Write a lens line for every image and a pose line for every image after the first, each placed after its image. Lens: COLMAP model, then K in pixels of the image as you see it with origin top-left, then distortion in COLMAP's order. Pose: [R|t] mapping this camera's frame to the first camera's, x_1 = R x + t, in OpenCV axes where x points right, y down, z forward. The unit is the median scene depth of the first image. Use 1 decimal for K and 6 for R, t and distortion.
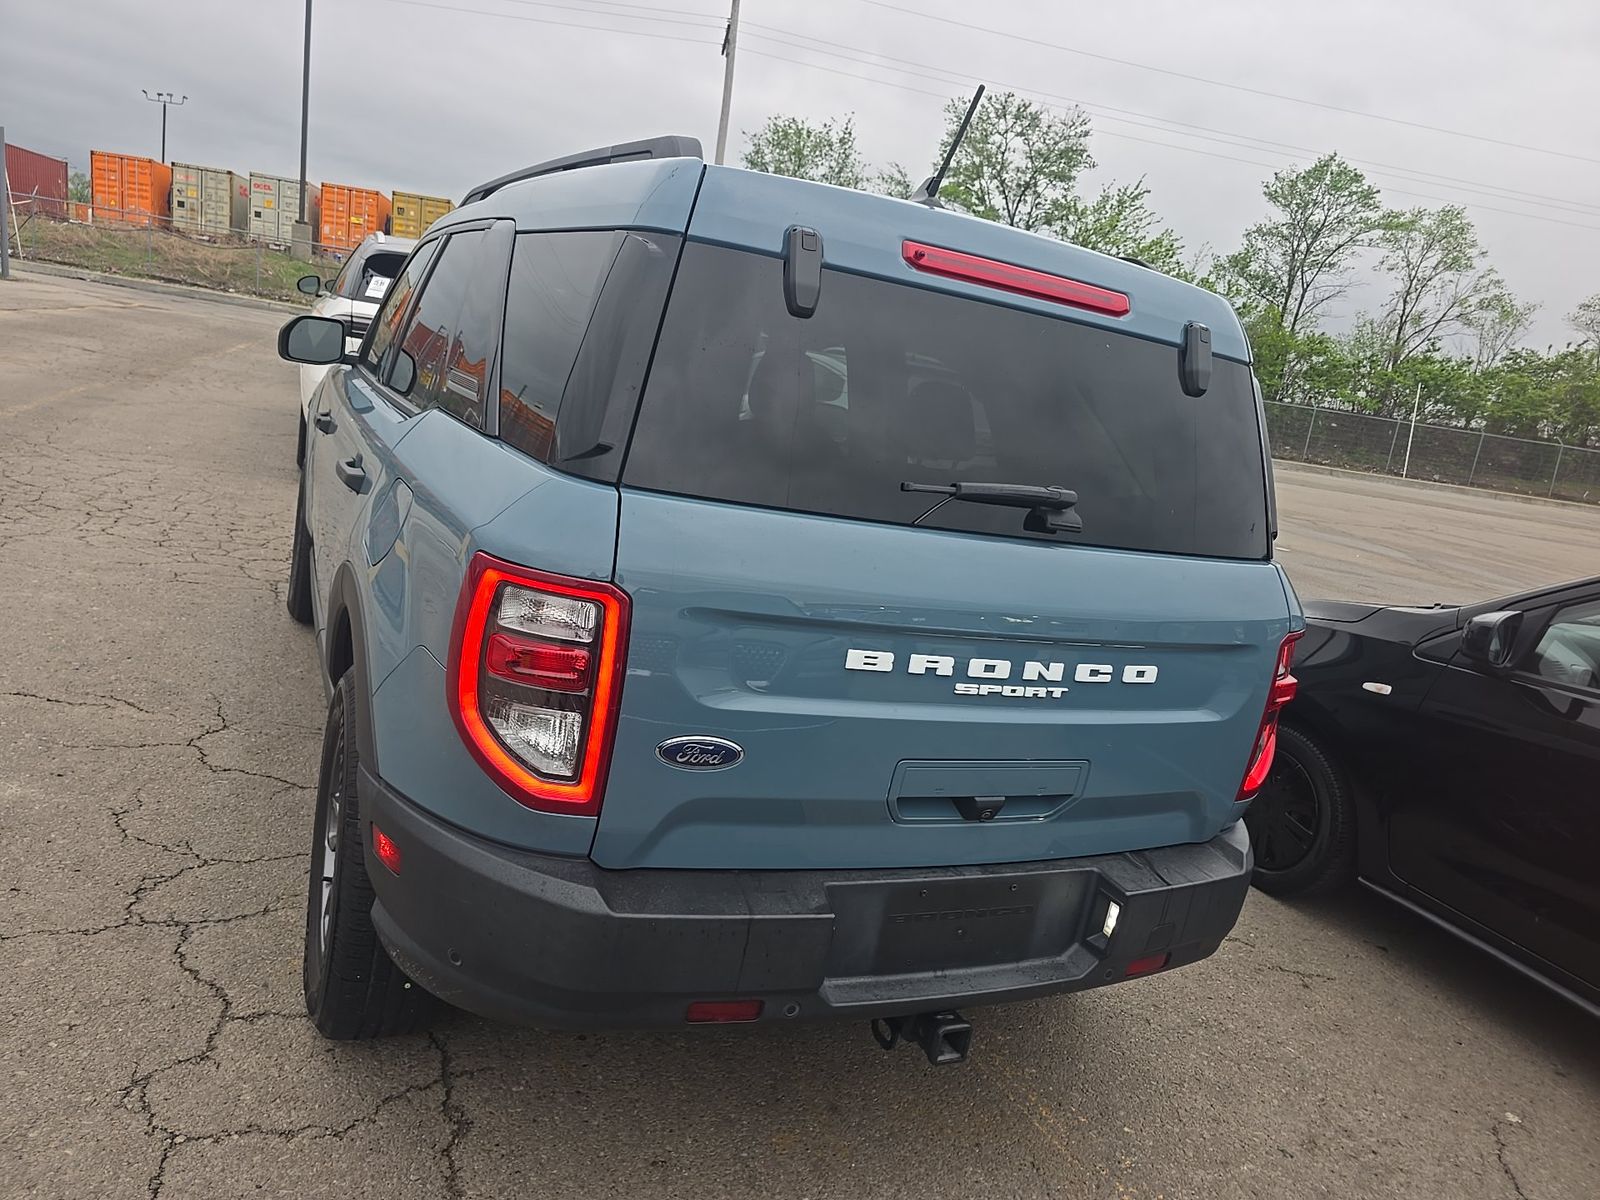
lens RADIAL K [[1065.6, 0, 792.4], [0, 1065.6, 588.5], [0, 0, 1]] dist [0.044709, -0.036437]
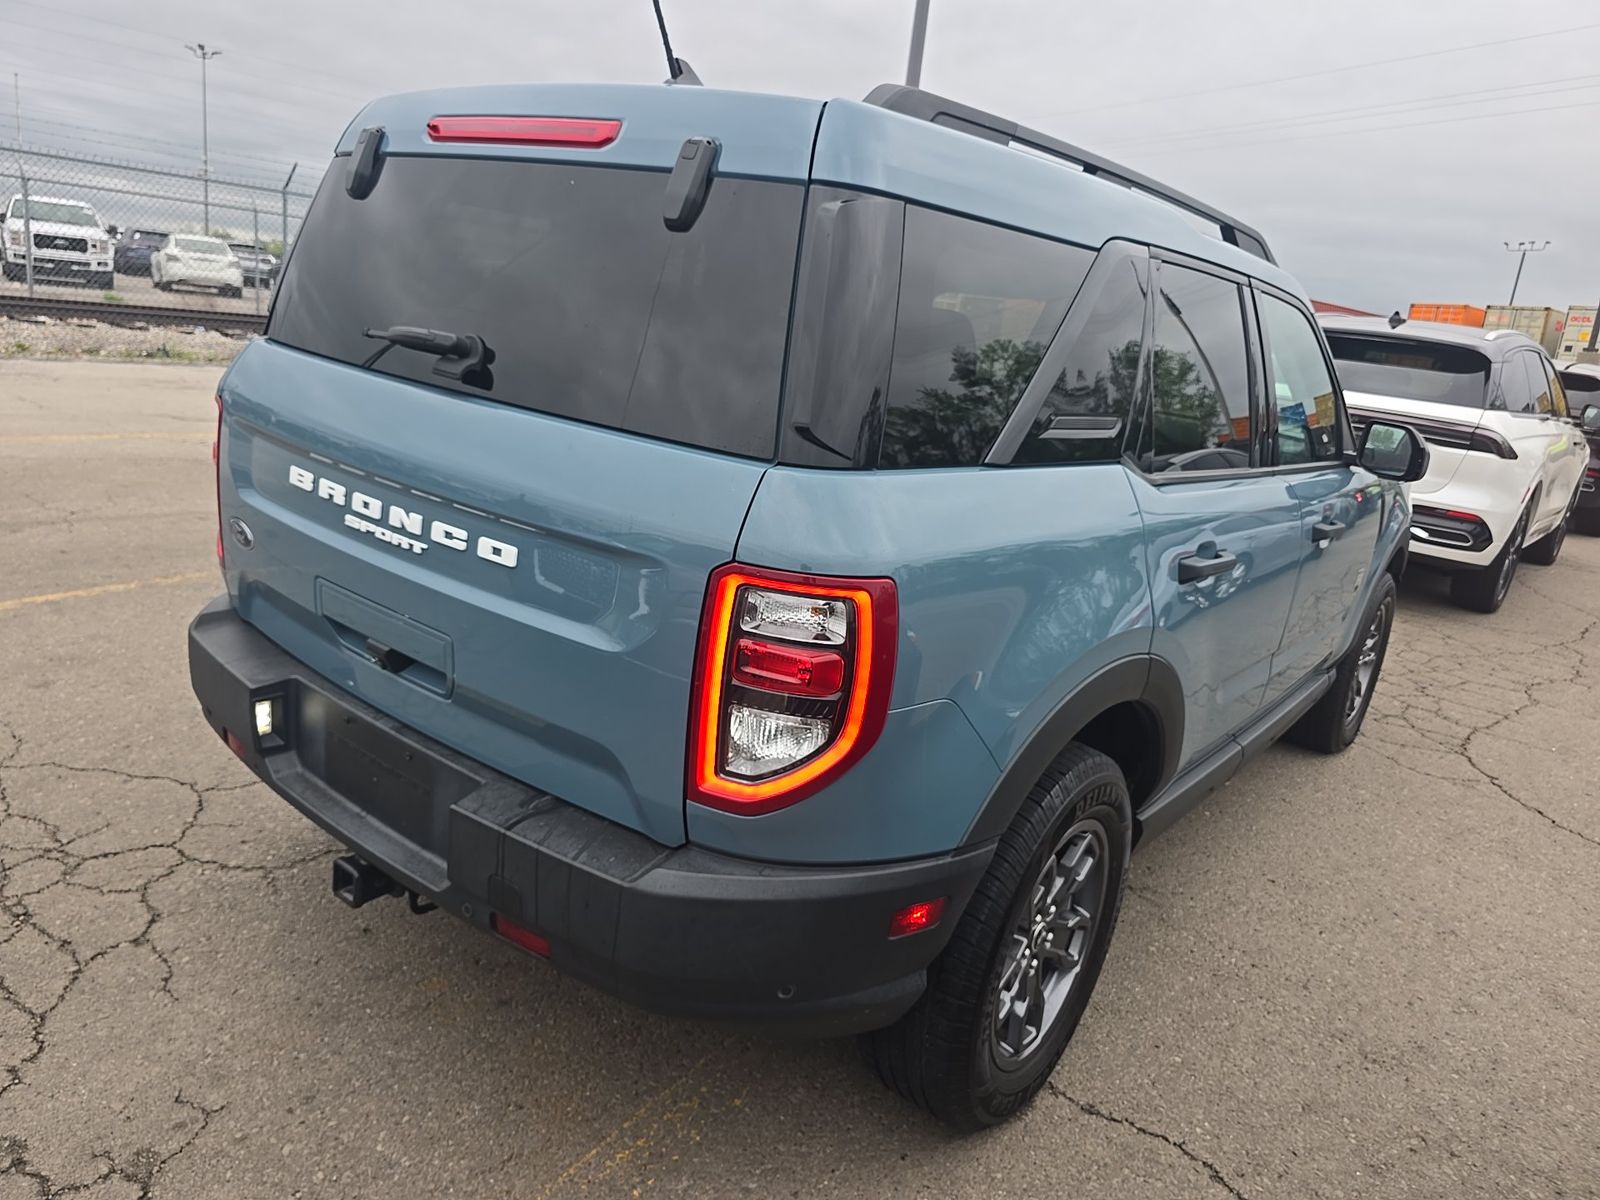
lens RADIAL K [[1065.6, 0, 786.9], [0, 1065.6, 593.2], [0, 0, 1]] dist [0.044709, -0.036437]
pose [[0.479153, 0.117853, -0.869783, 0.715880], [-0.223892, 0.974575, 0.008713, 0.032336], [0.848696, 0.190562, 0.493357, 0.475898]]
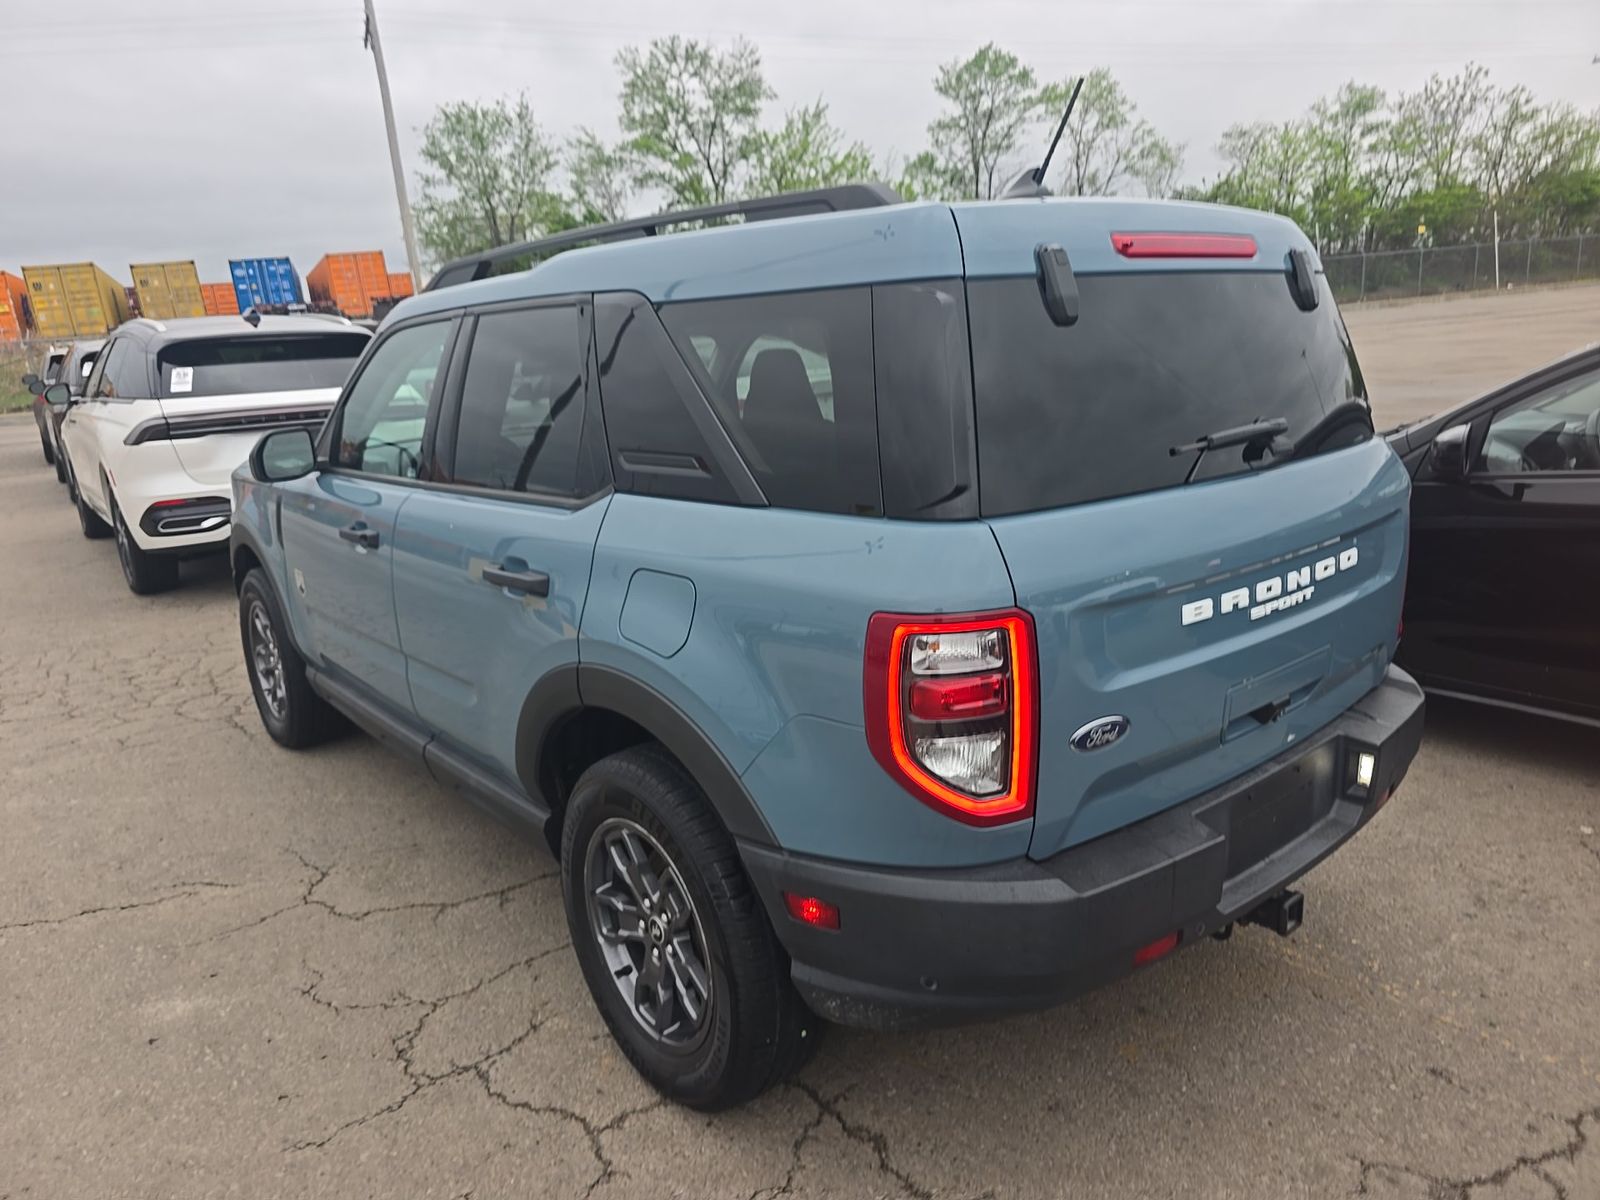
lens RADIAL K [[1065.6, 0, 794.0], [0, 1065.6, 590.7], [0, 0, 1]] dist [0.044709, -0.036437]
pose [[0.943583, -0.273223, 0.187084, -0.282205], [0.265435, 0.961868, 0.065986, -0.074286], [-0.197979, -0.012604, 0.980125, -0.009977]]
